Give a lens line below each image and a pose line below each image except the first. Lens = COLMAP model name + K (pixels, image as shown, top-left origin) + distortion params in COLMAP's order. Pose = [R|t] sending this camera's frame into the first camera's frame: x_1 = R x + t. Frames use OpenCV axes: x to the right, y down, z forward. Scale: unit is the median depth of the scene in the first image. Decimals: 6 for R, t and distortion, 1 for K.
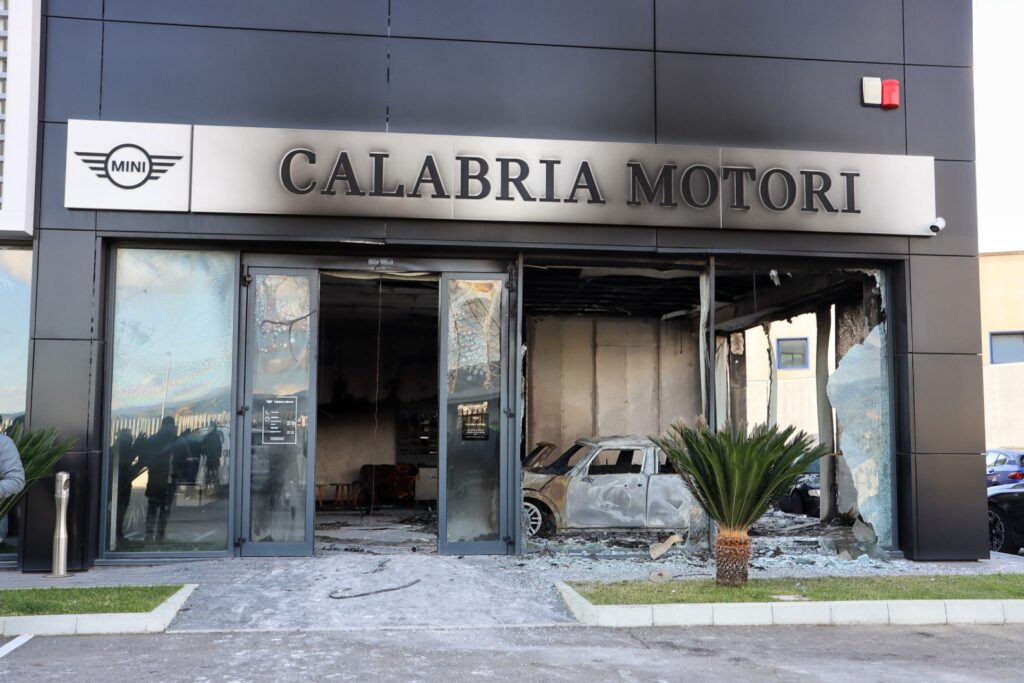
lens RADIAL K [[1066.0, 0, 510.4], [0, 1066.0, 344.9], [0, 0, 1]] dist [-0.018221, 0.000000]
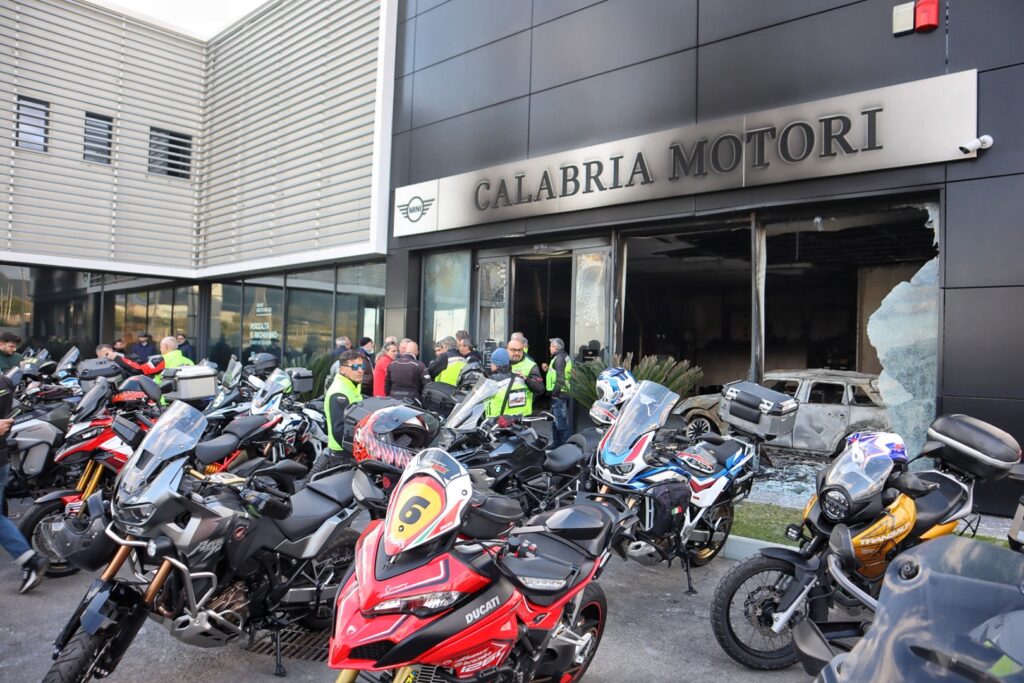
lens RADIAL K [[713.4, 0, 514.3], [0, 713.4, 346.9], [0, 0, 1]] dist [-0.122819, 0.064928]
pose [[0.642950, 0.004575, -0.765894, 0.619542], [0.045589, 0.997981, 0.044232, 0.015410], [0.764550, -0.063355, 0.641443, 0.334504]]
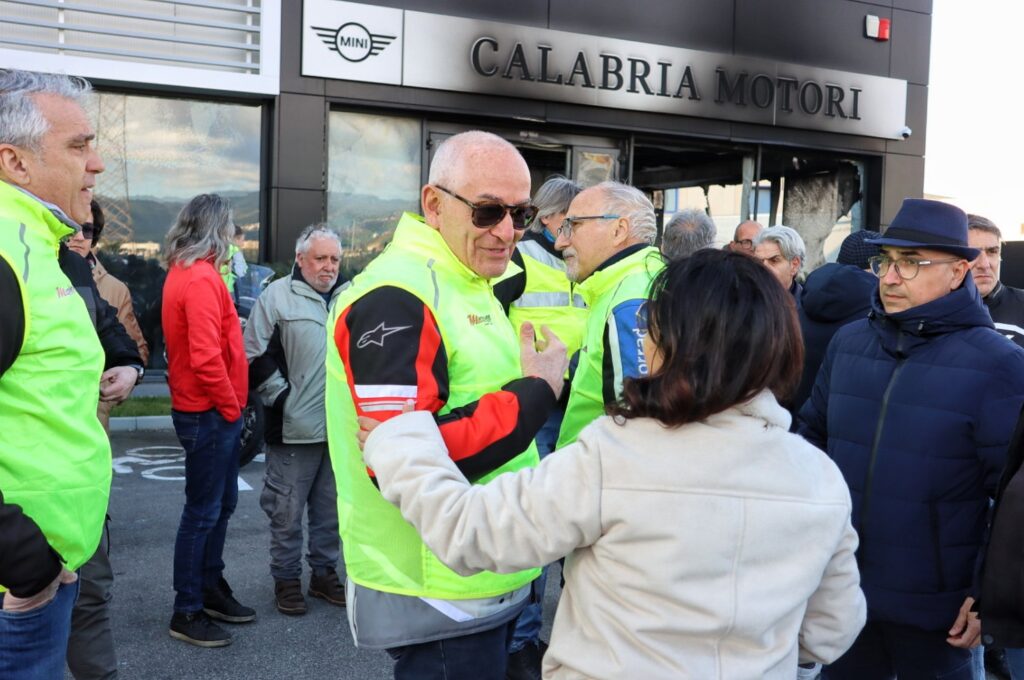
lens RADIAL K [[1101.9, 0, 526.2], [0, 1101.9, 339.4], [0, 0, 1]] dist [-0.038315, 0.000000]
pose [[0.951129, 0.006330, 0.308728, -0.520778], [-0.053480, 0.988058, 0.144503, -0.028038], [-0.304126, -0.153952, 0.940110, -0.229791]]
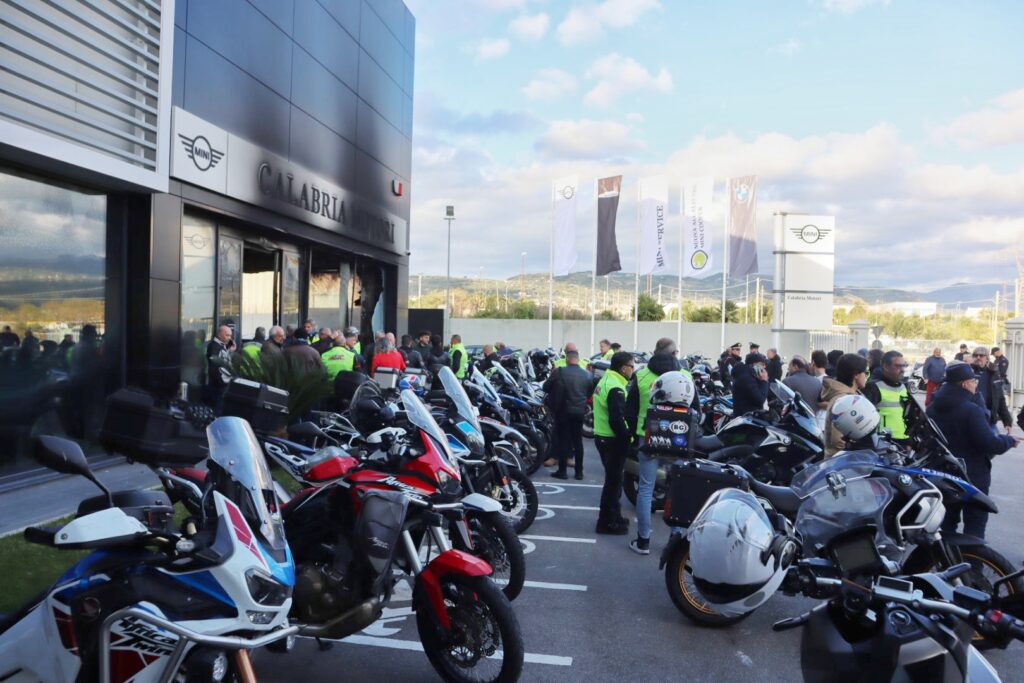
lens RADIAL K [[713.4, 0, 520.1], [0, 713.4, 345.0], [0, 0, 1]] dist [-0.122819, 0.064928]
pose [[0.291273, -0.010894, 0.956578, -1.018585], [-0.111580, 0.992723, 0.045282, -0.012717], [-0.950110, -0.119924, 0.287938, 0.325155]]
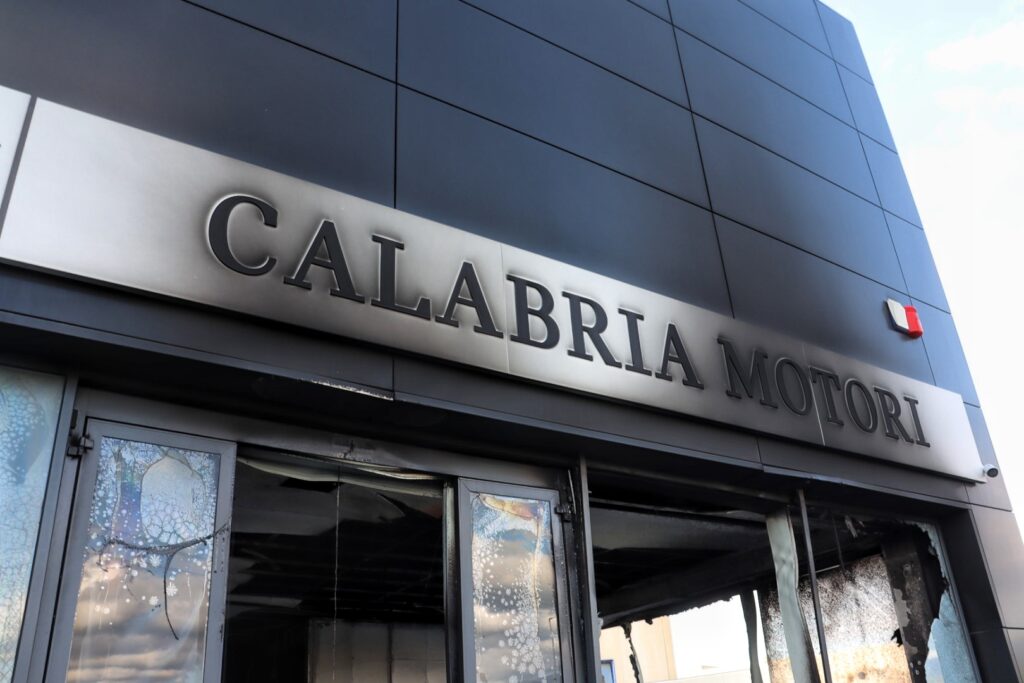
lens RADIAL K [[859.7, 0, 511.2], [0, 859.7, 346.2], [0, 0, 1]] dist [-0.146912, 0.098821]
pose [[0.895368, 0.147547, 0.420174, -0.236654], [0.021330, 0.928226, -0.371406, 0.032523], [-0.444817, 0.341507, 0.827956, 0.617319]]
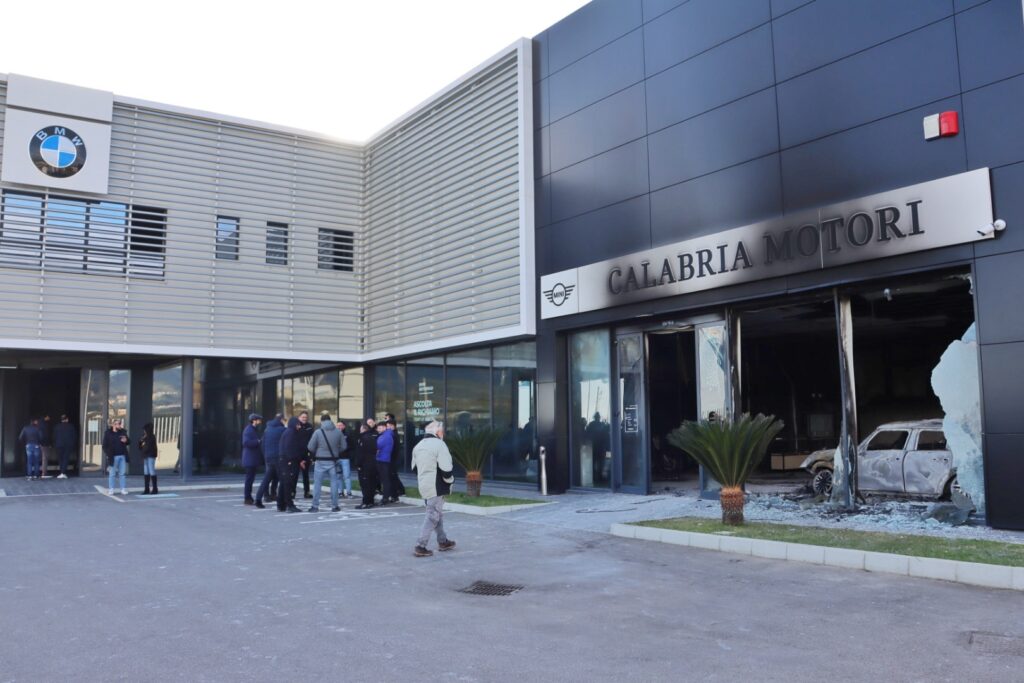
lens RADIAL K [[859.7, 0, 506.7], [0, 859.7, 339.6], [0, 0, 1]] dist [-0.146912, 0.098821]
pose [[0.457171, -0.101853, -0.883527, 0.964025], [0.093502, 0.993420, -0.066140, 0.013573], [0.884450, -0.052374, 0.463686, 0.149437]]
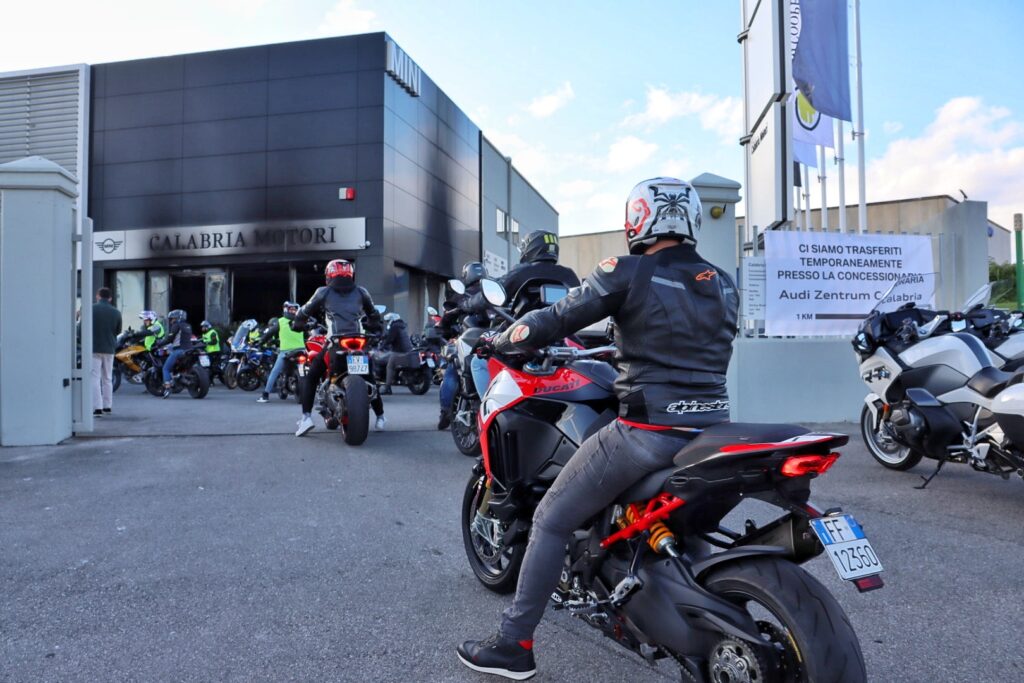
lens RADIAL K [[859.7, 0, 521.2], [0, 859.7, 343.2], [0, 0, 1]] dist [-0.146912, 0.098821]
pose [[0.942973, -0.014343, -0.332559, 1.508259], [0.042215, 0.996157, 0.076738, -0.019103], [0.330180, -0.086400, 0.939955, -0.875070]]
